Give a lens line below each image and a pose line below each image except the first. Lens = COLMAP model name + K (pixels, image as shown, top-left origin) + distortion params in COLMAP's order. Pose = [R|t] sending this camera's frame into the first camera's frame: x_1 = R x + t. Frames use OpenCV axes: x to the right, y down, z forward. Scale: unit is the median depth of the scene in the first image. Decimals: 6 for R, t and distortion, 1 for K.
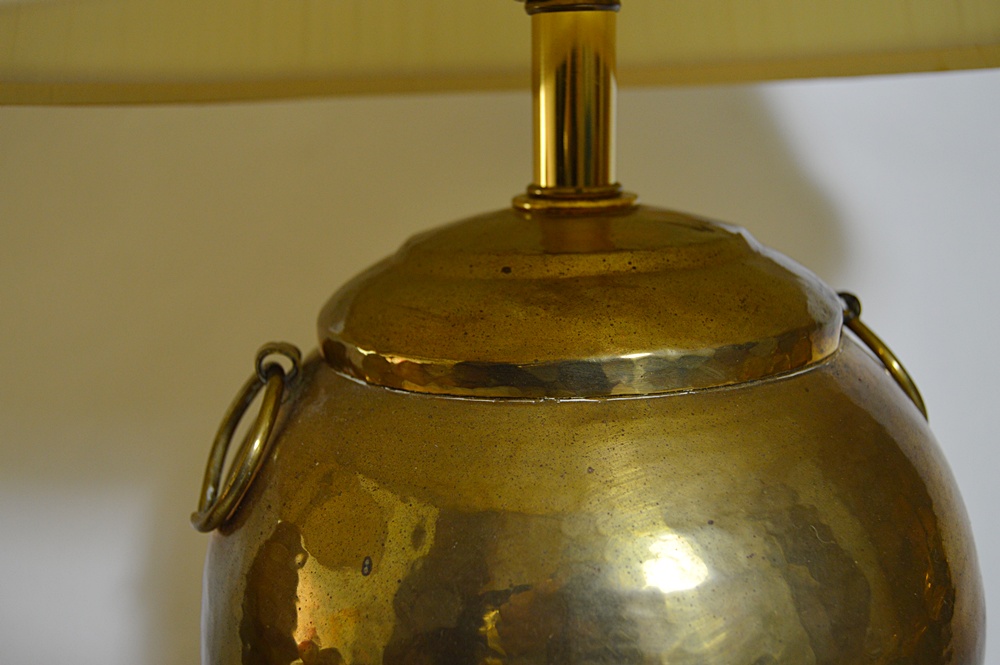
lens RADIAL K [[1129.2, 0, 500.0], [0, 1129.2, 332.5], [0, 0, 1]] dist [-0.065468, 0.023105]
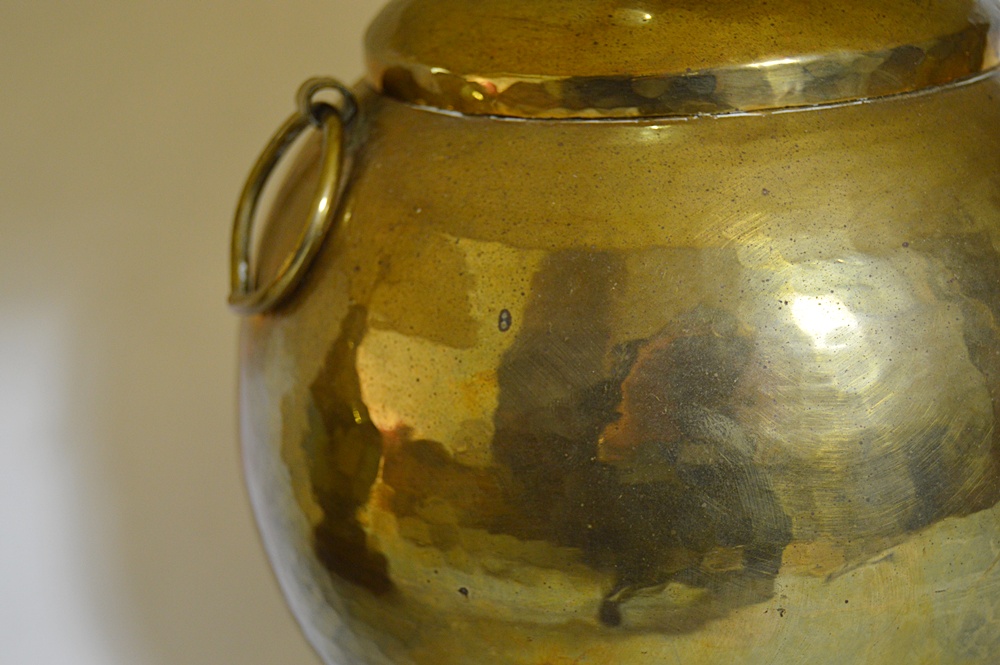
lens RADIAL K [[1573.4, 0, 500.0], [0, 1573.4, 332.5], [0, 0, 1]] dist [-0.036022, -0.057589]
pose [[0.994855, -0.053858, 0.085806, -0.217035], [0.042603, 0.990859, 0.127994, 0.062623], [-0.091915, -0.123680, 0.988056, -0.168376]]
